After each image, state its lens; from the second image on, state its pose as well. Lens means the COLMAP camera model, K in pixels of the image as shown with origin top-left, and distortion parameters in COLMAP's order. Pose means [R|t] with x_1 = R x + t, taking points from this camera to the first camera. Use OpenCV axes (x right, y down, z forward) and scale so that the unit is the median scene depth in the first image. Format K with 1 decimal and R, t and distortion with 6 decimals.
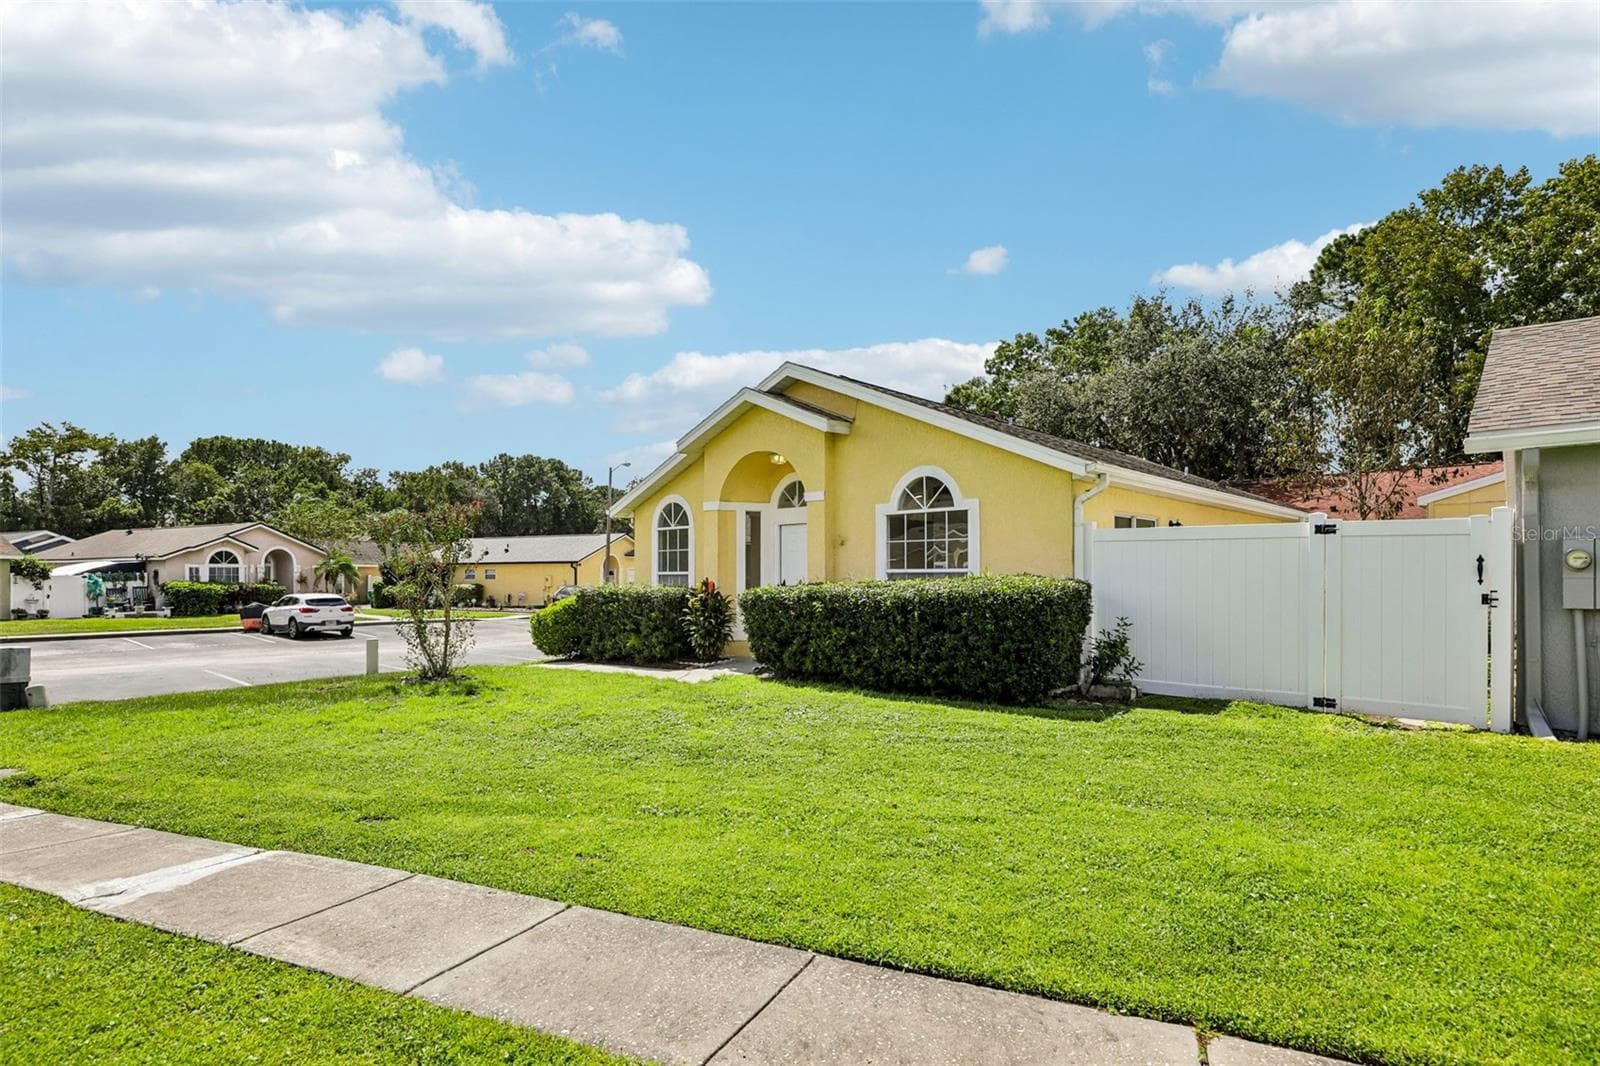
lens RADIAL K [[802.5, 0, 801.1], [0, 802.5, 563.8], [0, 0, 1]] dist [-0.001854, 0.001025]
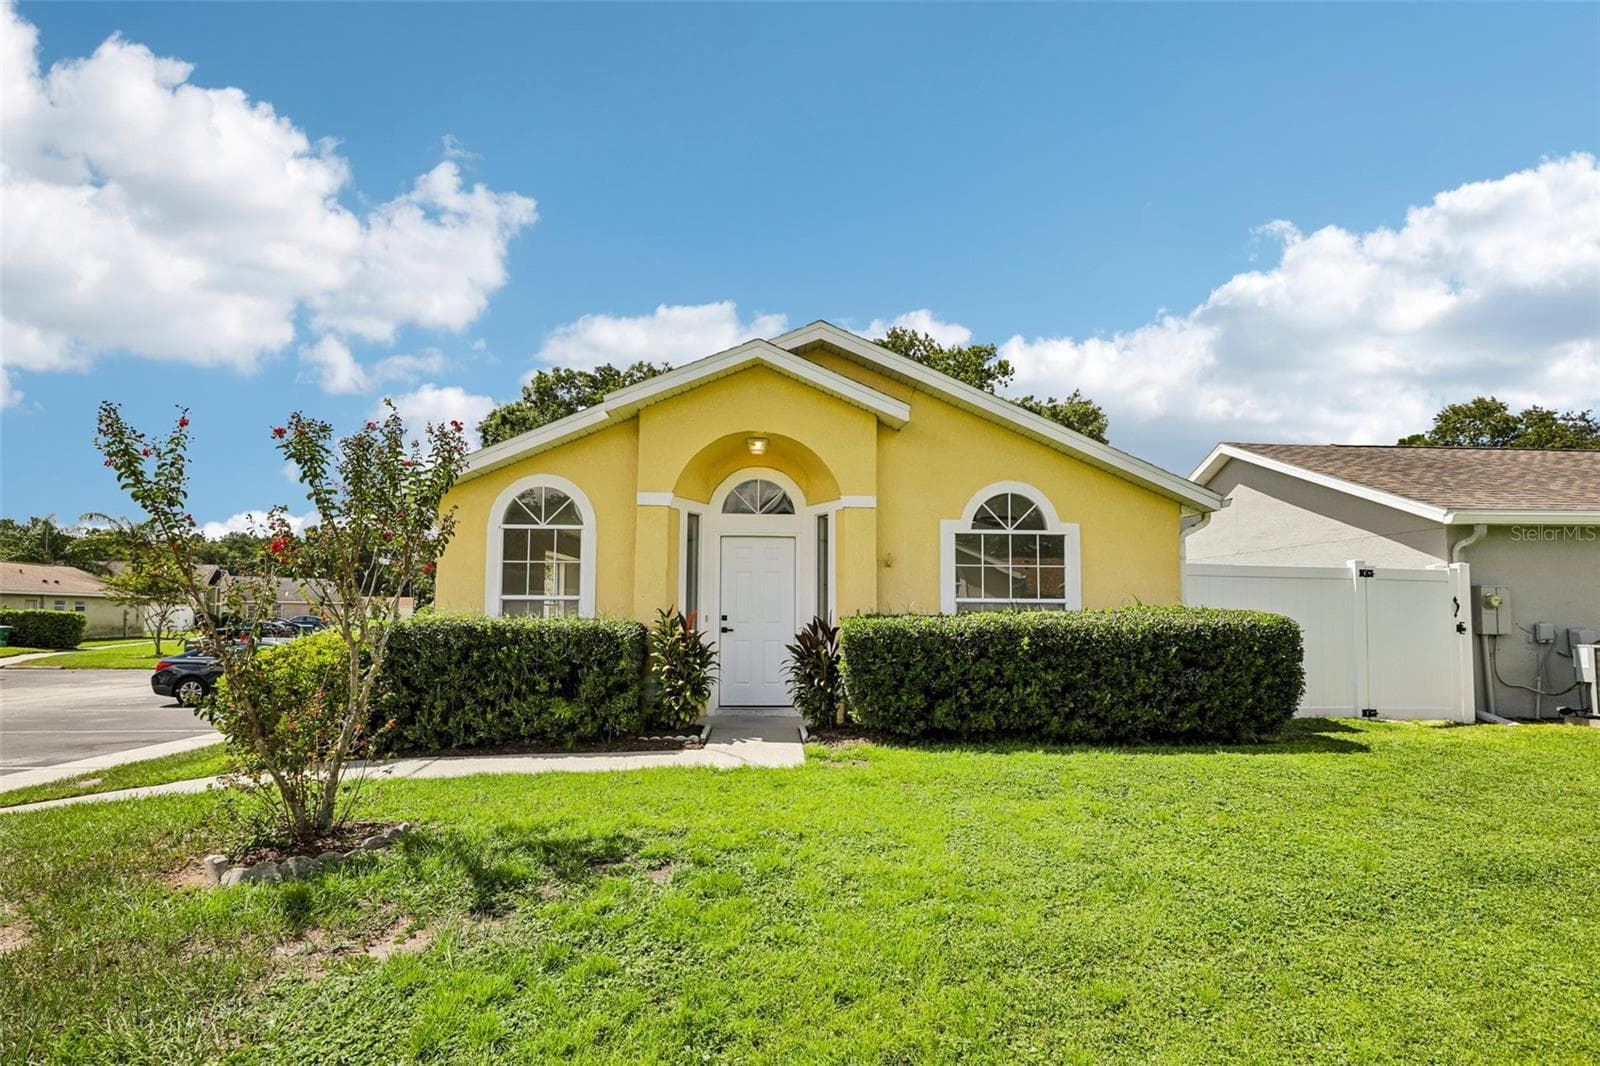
lens RADIAL K [[744.0, 0, 803.4], [0, 744.0, 572.2], [0, 0, 1]] dist [-0.002217, -0.000364]
pose [[0.706658, 0.051985, 0.705643, -0.530470], [-0.019614, 0.998353, -0.053906, 0.023568], [-0.707283, 0.024253, 0.706514, 0.543611]]
